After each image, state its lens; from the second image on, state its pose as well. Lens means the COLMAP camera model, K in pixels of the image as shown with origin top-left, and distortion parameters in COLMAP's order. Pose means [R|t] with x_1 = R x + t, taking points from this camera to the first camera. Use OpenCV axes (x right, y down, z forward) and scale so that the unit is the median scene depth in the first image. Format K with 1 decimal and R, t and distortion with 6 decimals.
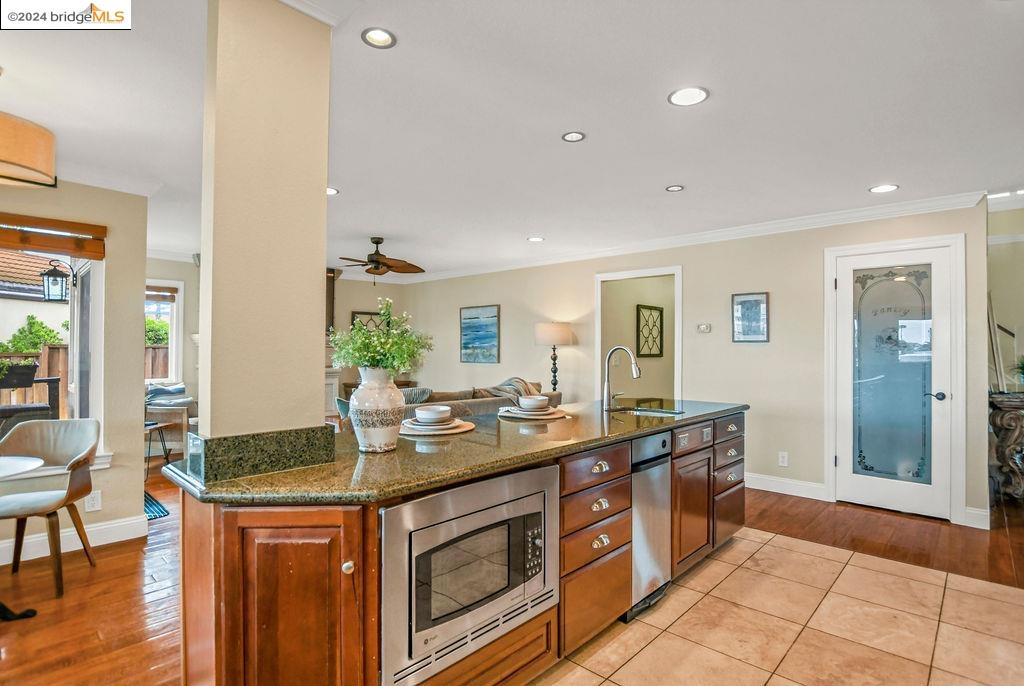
lens RADIAL K [[511.4, 0, 542.9], [0, 511.4, 341.7], [0, 0, 1]] dist [0.000132, -0.000147]
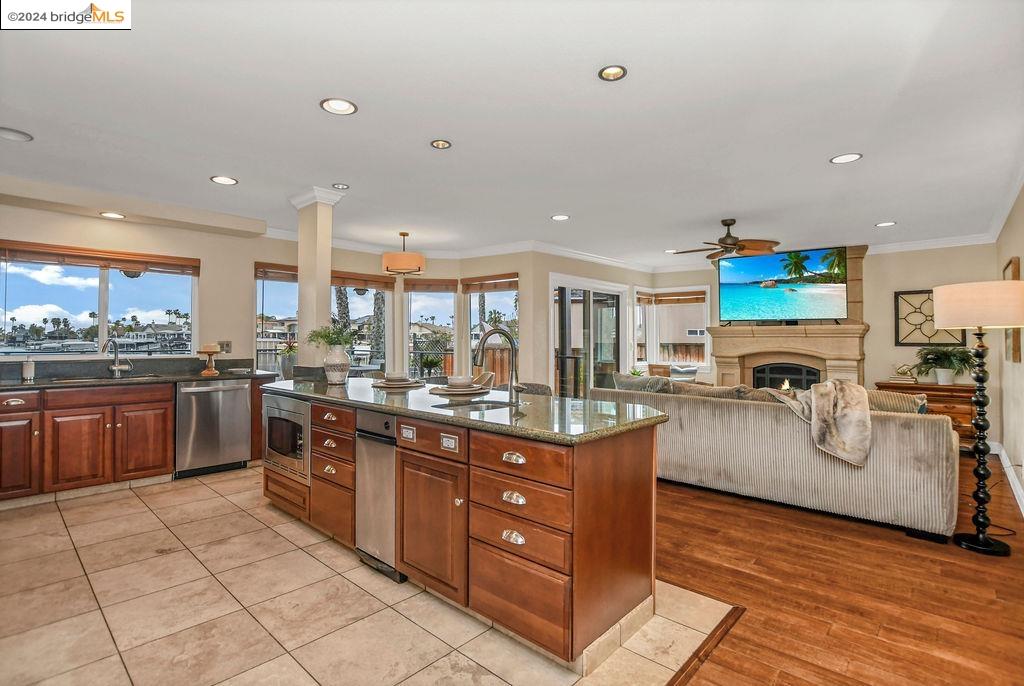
lens RADIAL K [[494.0, 0, 507.3], [0, 494.0, 333.1], [0, 0, 1]] dist [-0.022576, -0.000060]
pose [[-0.020166, -0.014158, -0.999696, 0.796531], [0.002117, 0.999897, -0.014204, 0.023702], [0.999794, -0.002403, -0.020134, 0.833515]]
